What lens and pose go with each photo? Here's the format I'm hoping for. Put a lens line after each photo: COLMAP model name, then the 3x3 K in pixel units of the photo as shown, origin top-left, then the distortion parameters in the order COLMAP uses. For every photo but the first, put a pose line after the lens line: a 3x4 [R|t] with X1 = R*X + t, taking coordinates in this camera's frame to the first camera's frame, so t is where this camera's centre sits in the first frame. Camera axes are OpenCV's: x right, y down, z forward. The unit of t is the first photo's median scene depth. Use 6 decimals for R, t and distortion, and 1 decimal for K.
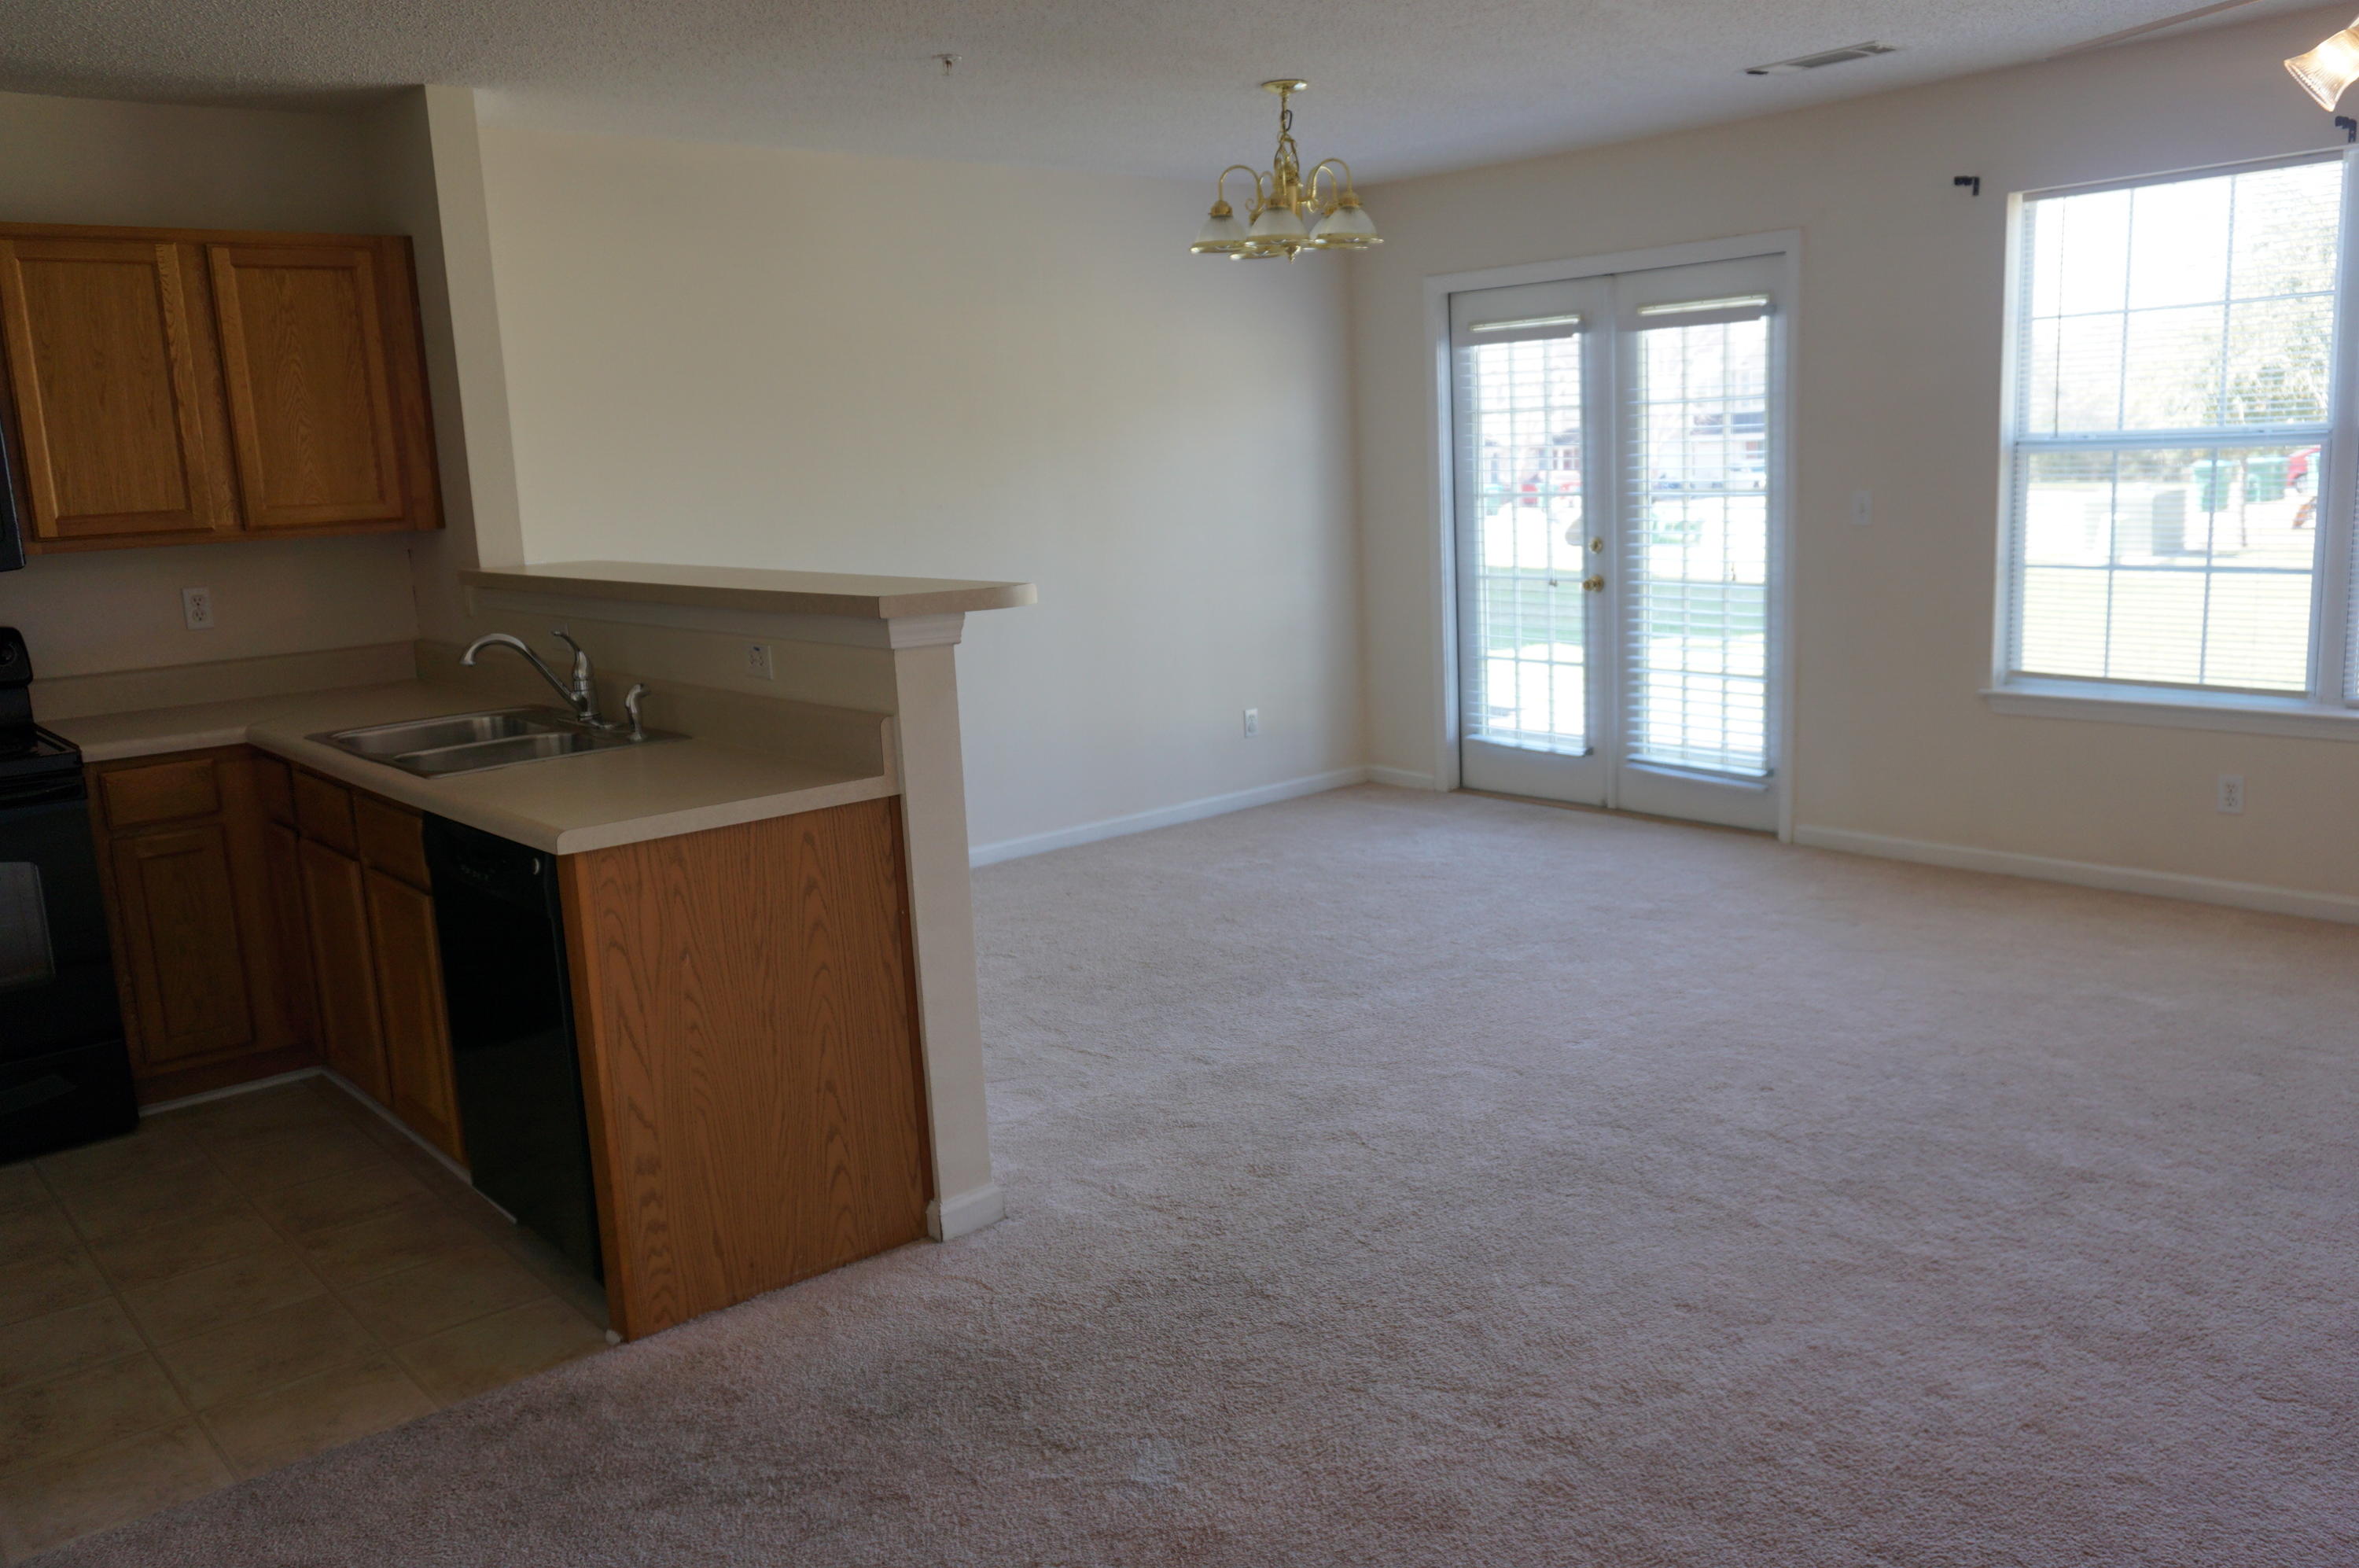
lens RADIAL K [[1768.0, 0, 1156.1], [0, 1768.0, 782.0], [0, 0, 1]] dist [-0.074744, 0.029986]
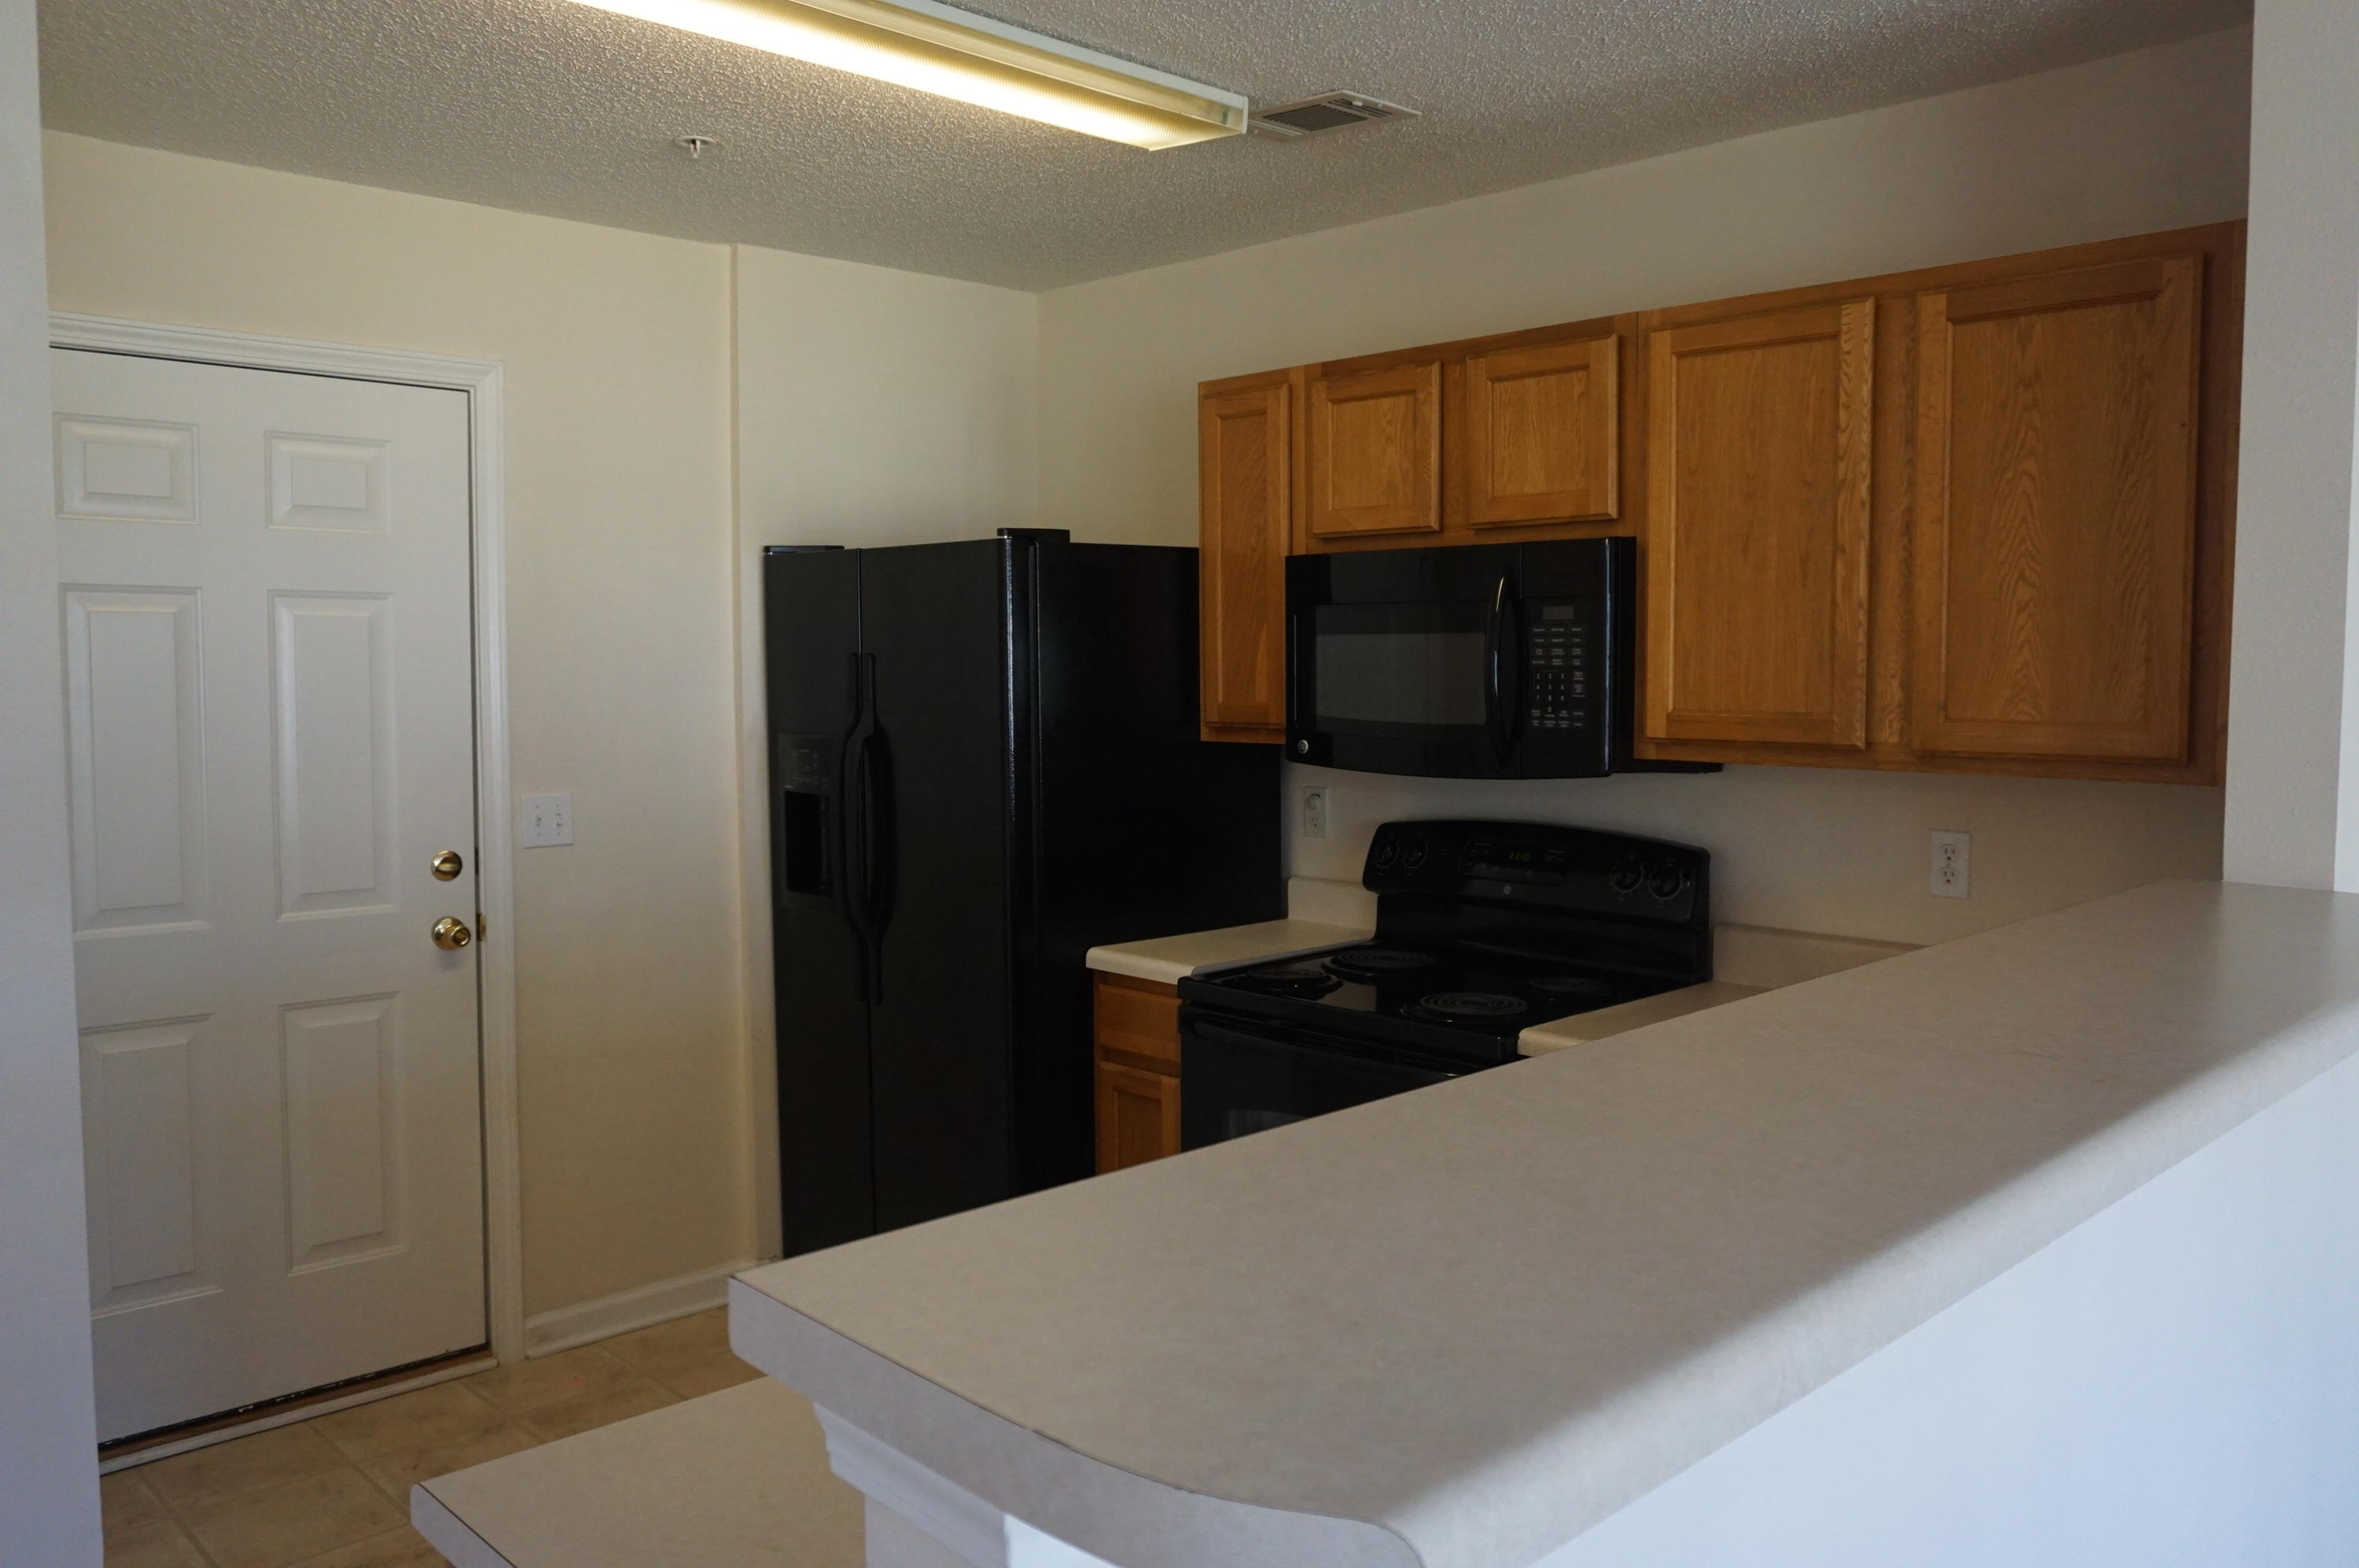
lens RADIAL K [[1768.0, 0, 1178.7], [0, 1768.0, 781.8], [0, 0, 1]] dist [-0.074744, 0.029986]
pose [[0.049476, 0.108743, -0.992838, 0.071170], [-0.177676, 0.979158, 0.098391, -0.151636], [0.982845, 0.171535, 0.067766, 0.713068]]
